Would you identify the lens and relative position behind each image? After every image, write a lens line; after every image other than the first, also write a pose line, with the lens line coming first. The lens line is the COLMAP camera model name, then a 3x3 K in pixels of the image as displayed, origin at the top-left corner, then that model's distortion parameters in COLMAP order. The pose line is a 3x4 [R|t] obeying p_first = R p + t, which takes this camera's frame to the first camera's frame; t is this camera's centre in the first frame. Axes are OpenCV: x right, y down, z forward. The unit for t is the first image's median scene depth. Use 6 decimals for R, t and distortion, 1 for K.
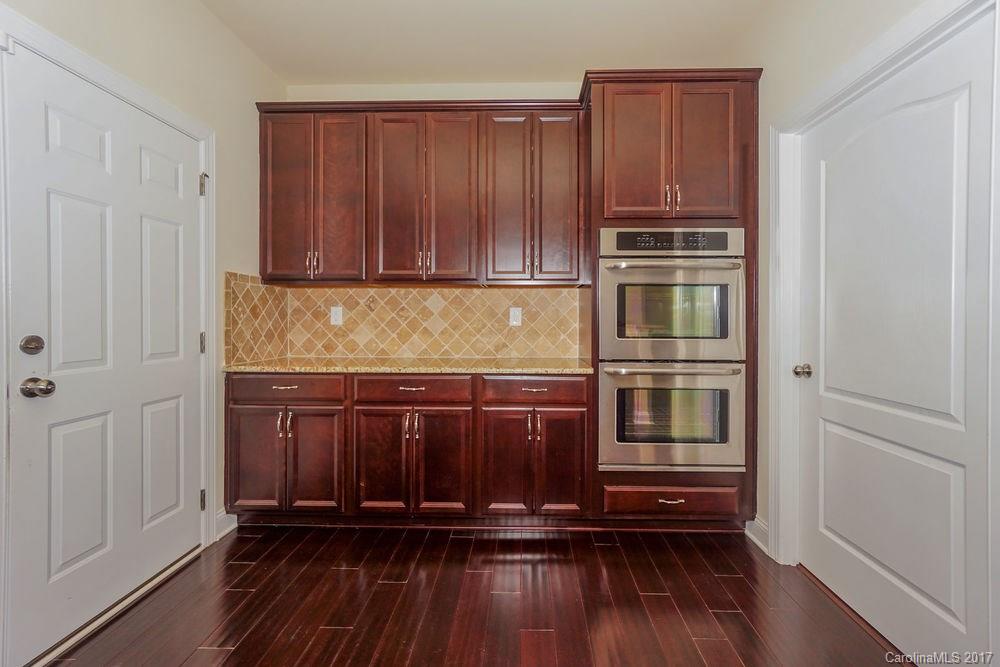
lens RADIAL K [[386.9, 0, 514.7], [0, 386.9, 321.1], [0, 0, 1]] dist [0.011937, 0.000040]
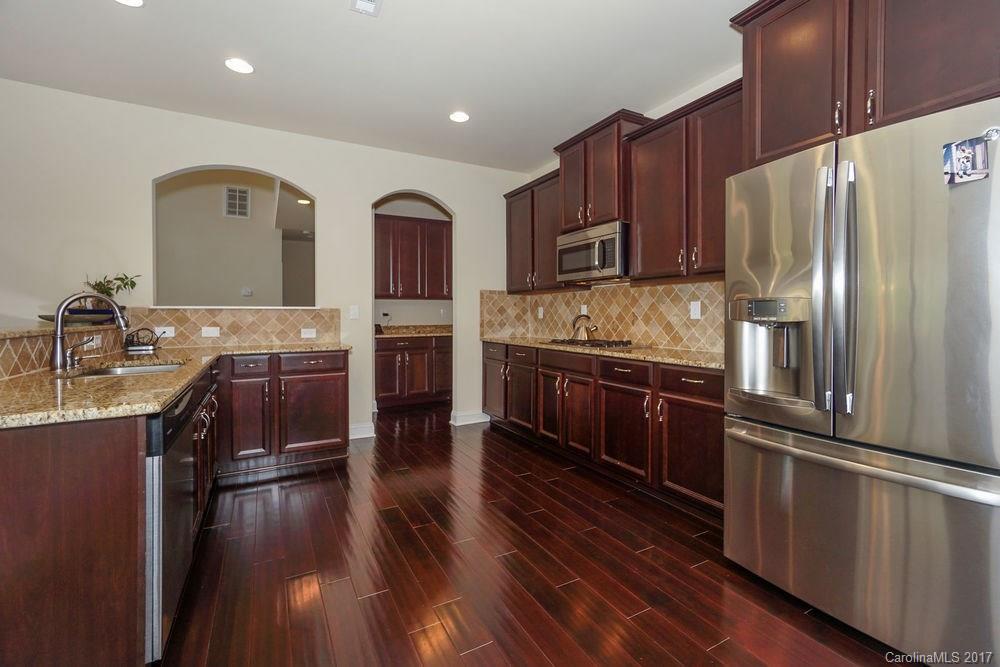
lens RADIAL K [[436.9, 0, 502.7], [0, 436.9, 314.8], [0, 0, 1]] dist [-0.005717, -0.000212]
pose [[0.503216, -0.002940, -0.864156, 0.820729], [0.002875, 0.999994, -0.001728, 0.000275], [0.864156, -0.001615, 0.503222, -0.021909]]
